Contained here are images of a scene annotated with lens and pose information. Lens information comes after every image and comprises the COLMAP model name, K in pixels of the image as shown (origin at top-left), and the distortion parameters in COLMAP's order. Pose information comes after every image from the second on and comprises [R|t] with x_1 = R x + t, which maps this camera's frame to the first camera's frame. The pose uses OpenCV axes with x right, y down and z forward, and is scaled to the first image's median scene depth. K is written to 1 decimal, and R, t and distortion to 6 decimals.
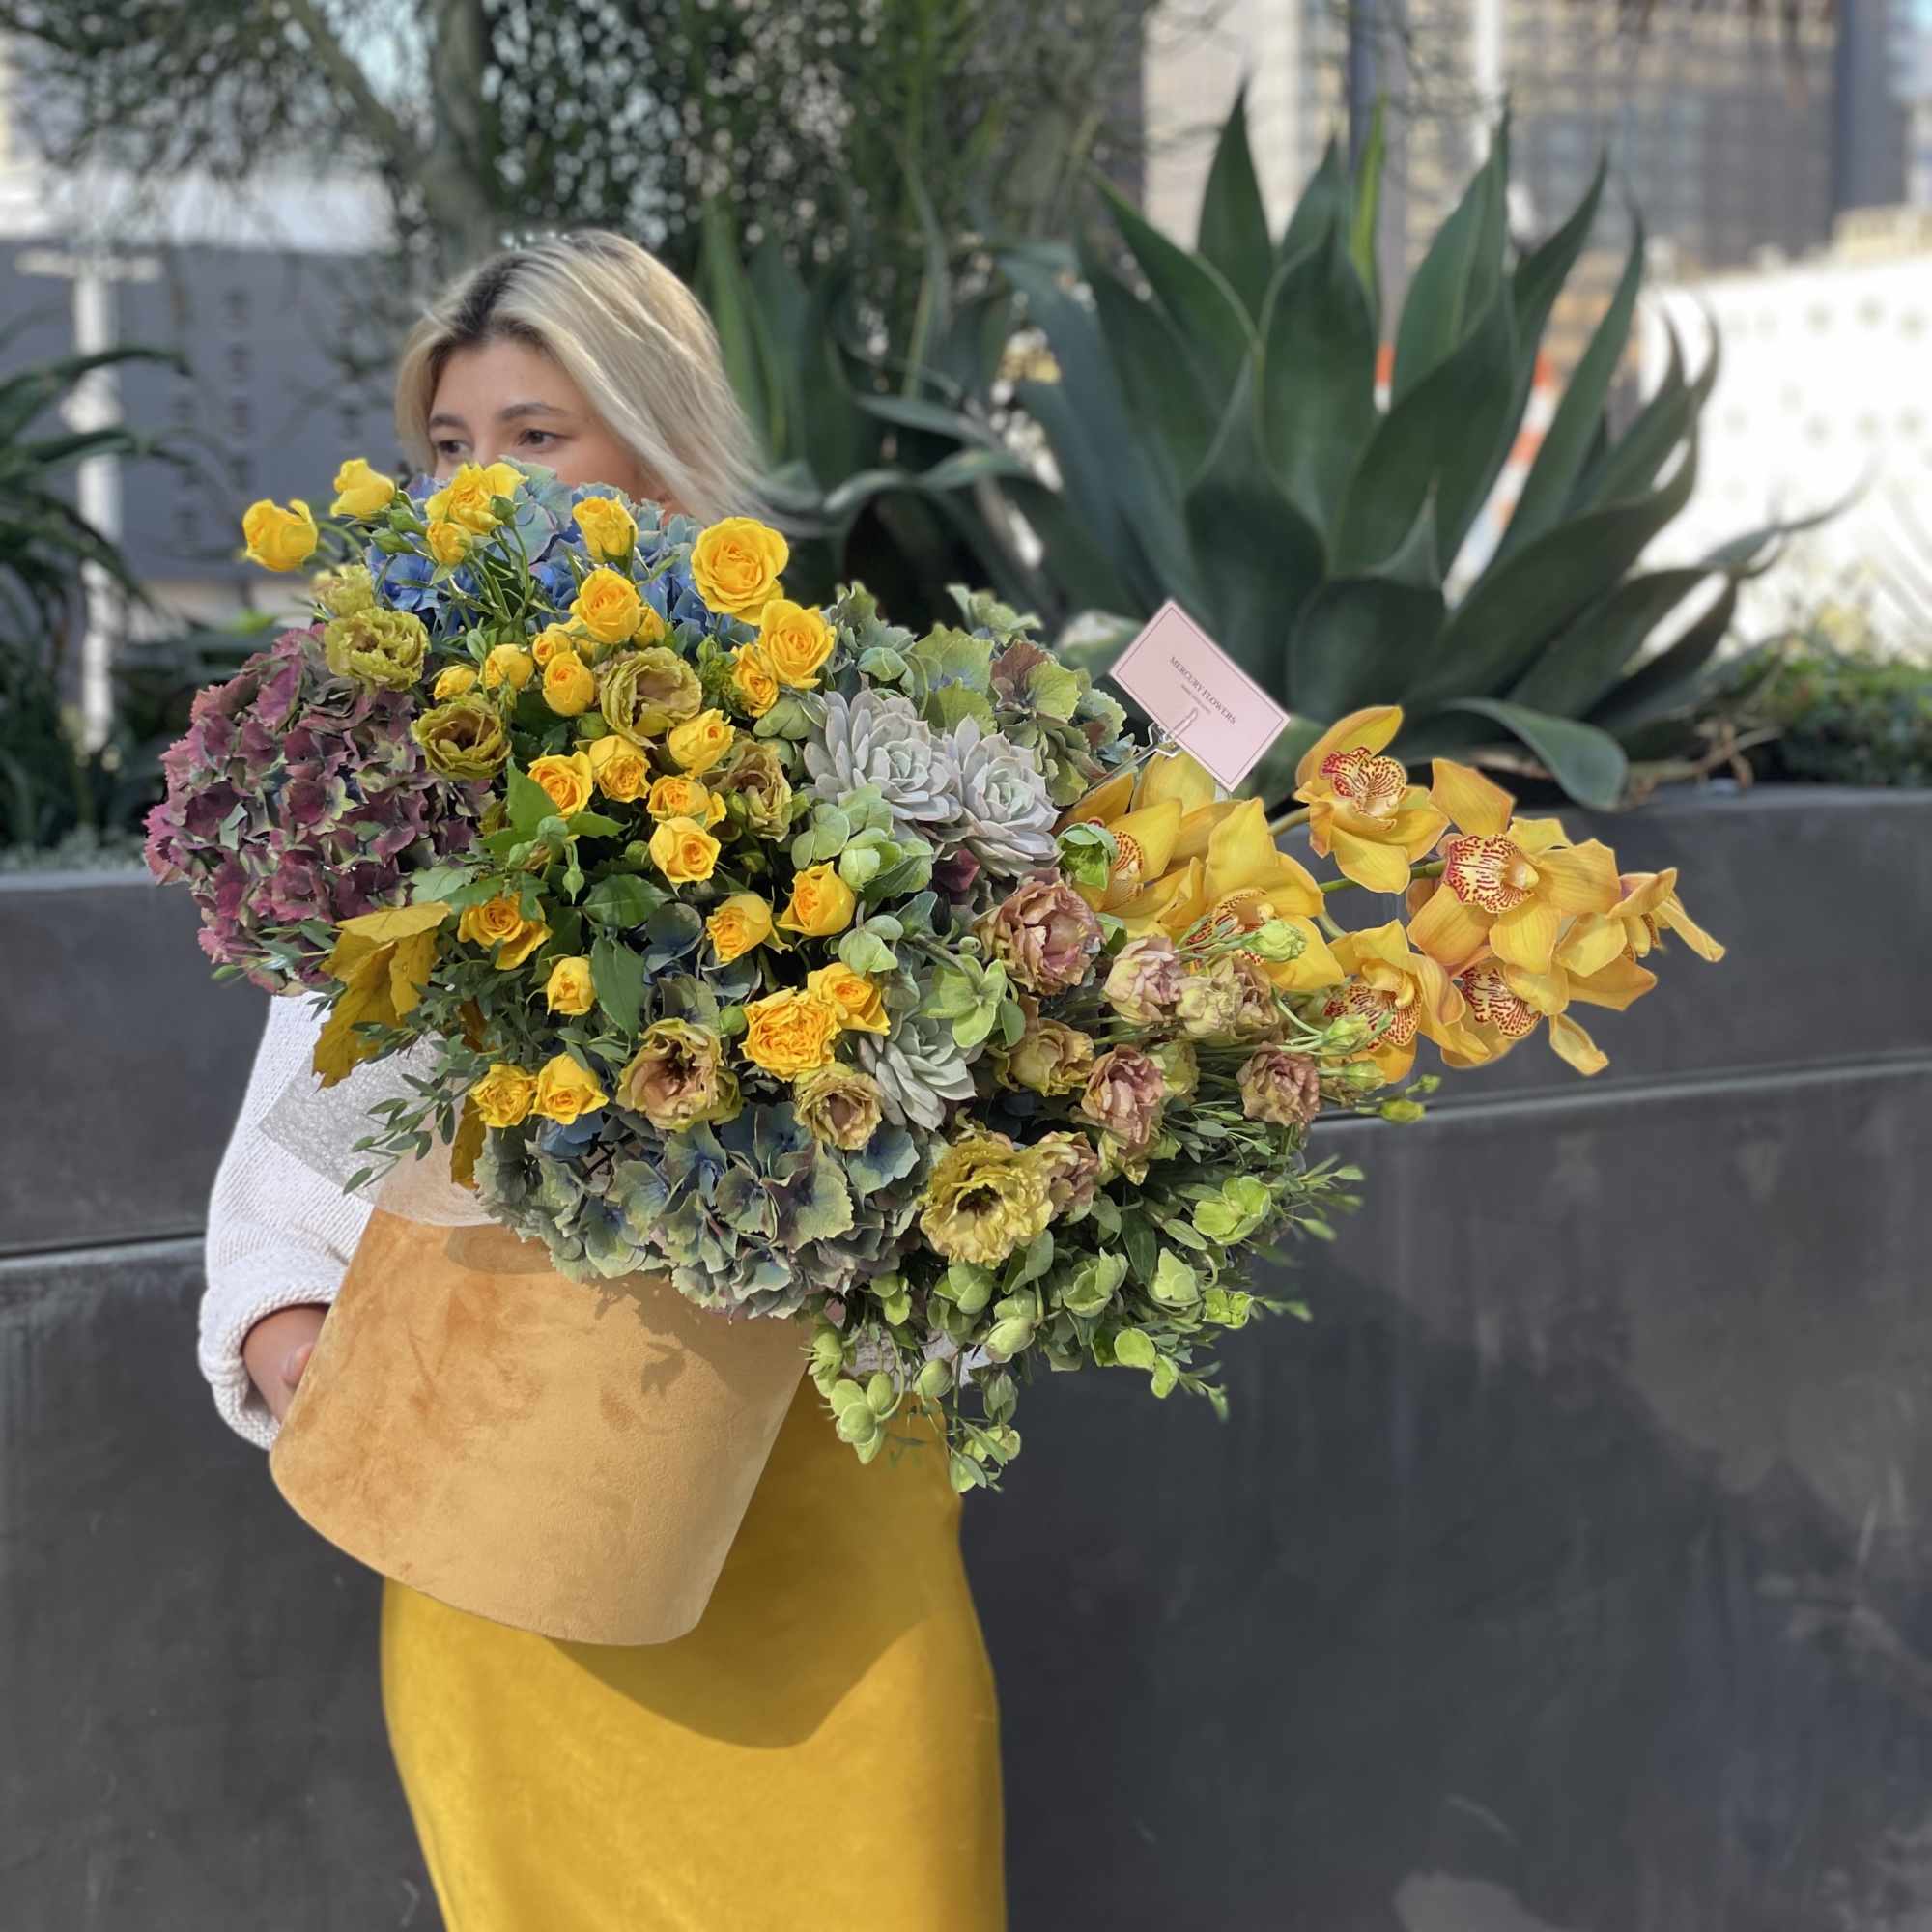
lens RADIAL K [[4096.2, 0, 921.3], [0, 4096.2, 967.3], [0, 0, 1]] dist [0.180832, -0.228974]
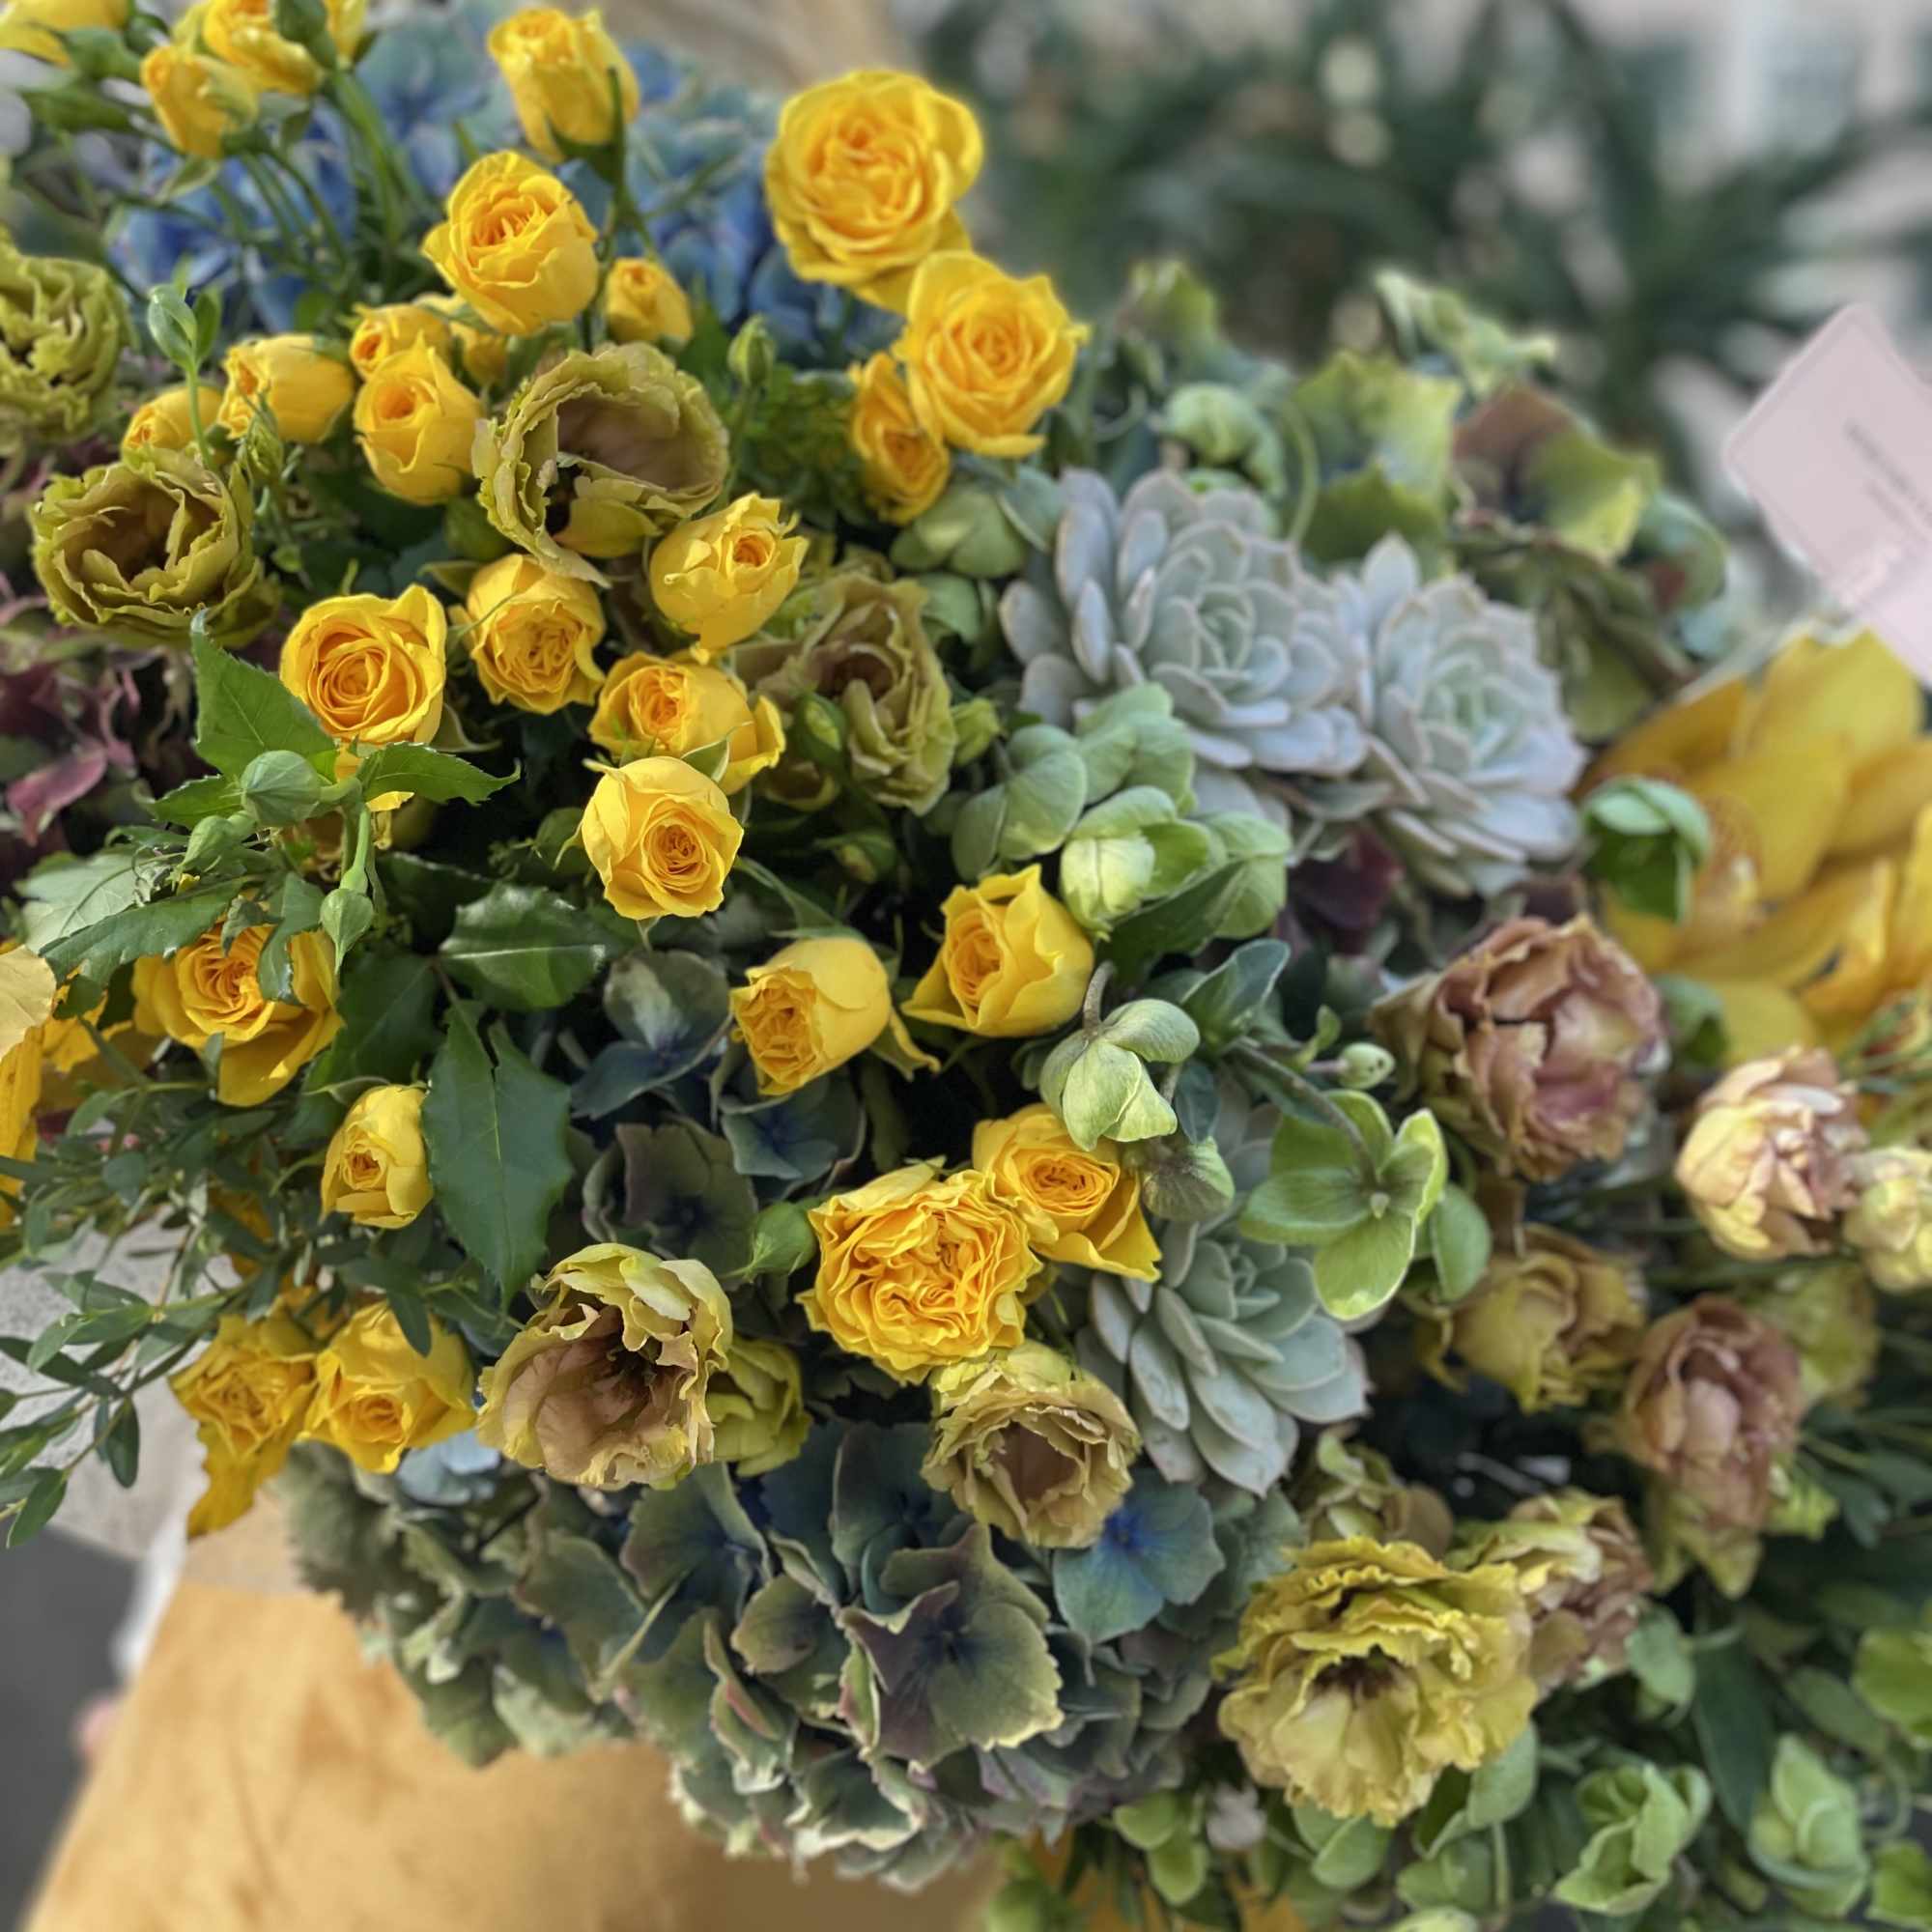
lens RADIAL K [[4156.1, 0, 934.9], [0, 4156.1, 936.3], [0, 0, 1]] dist [0.066427, 0.413506]
pose [[0.992306, 0.036817, -0.118212, 0.018309], [-0.033804, 0.999053, 0.027391, -0.029574], [0.119108, -0.023184, 0.992611, 0.565681]]
